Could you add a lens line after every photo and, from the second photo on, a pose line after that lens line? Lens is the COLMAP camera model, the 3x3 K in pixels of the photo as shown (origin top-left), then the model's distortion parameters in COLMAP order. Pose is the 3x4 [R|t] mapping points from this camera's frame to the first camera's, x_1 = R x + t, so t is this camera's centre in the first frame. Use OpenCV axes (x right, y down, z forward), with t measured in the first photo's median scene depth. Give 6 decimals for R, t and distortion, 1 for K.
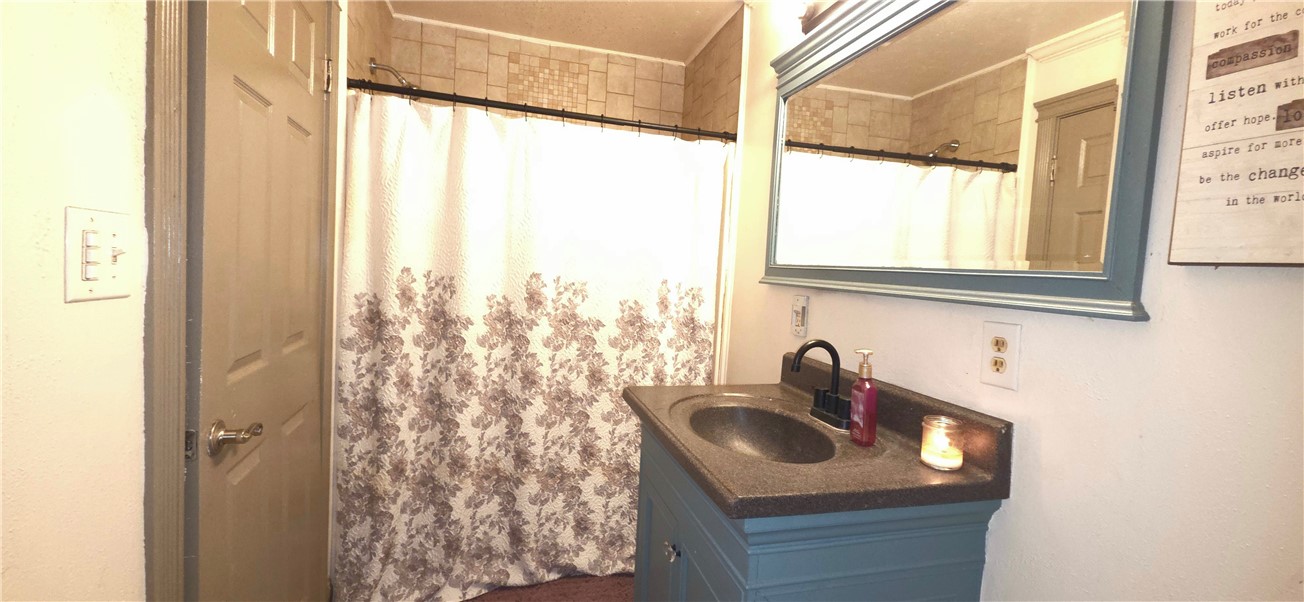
lens RADIAL K [[536.7, 0, 650.9], [0, 536.7, 298.6], [0, 0, 1]] dist [0.001873, -0.000228]
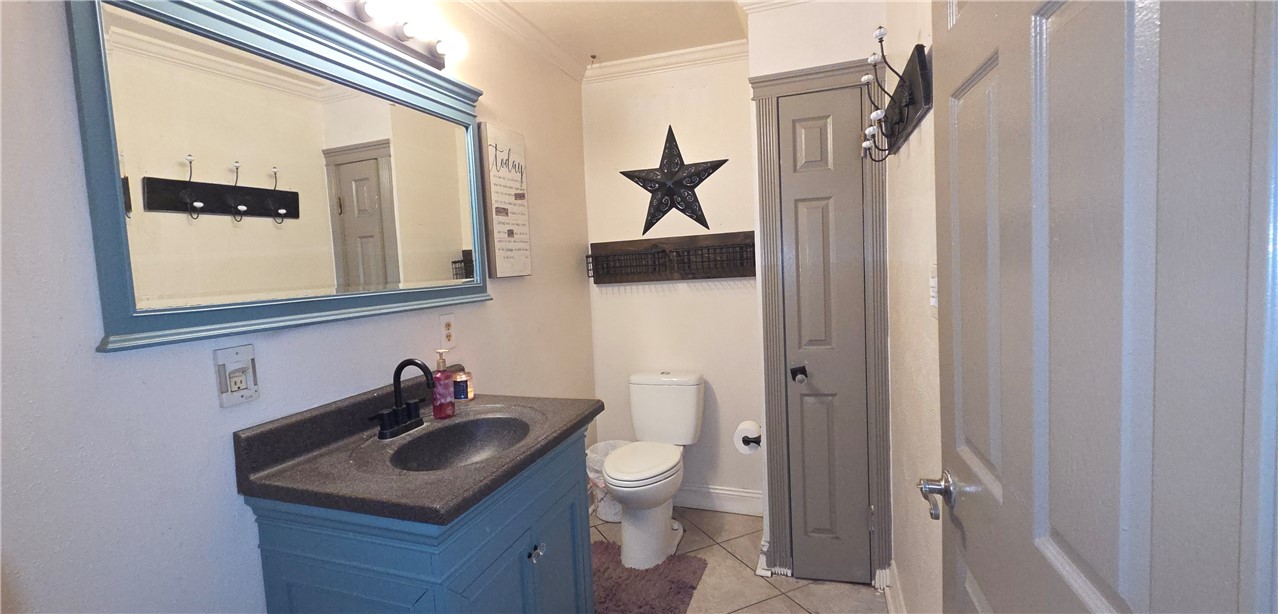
lens RADIAL K [[524.3, 0, 637.0], [0, 524.3, 299.7], [0, 0, 1]] dist [-0.000068, 0.000000]
pose [[-0.826317, -0.057188, 0.560295, -0.760368], [0.034506, 0.987822, 0.151713, -0.218085], [-0.562148, 0.144696, -0.814281, 1.806894]]
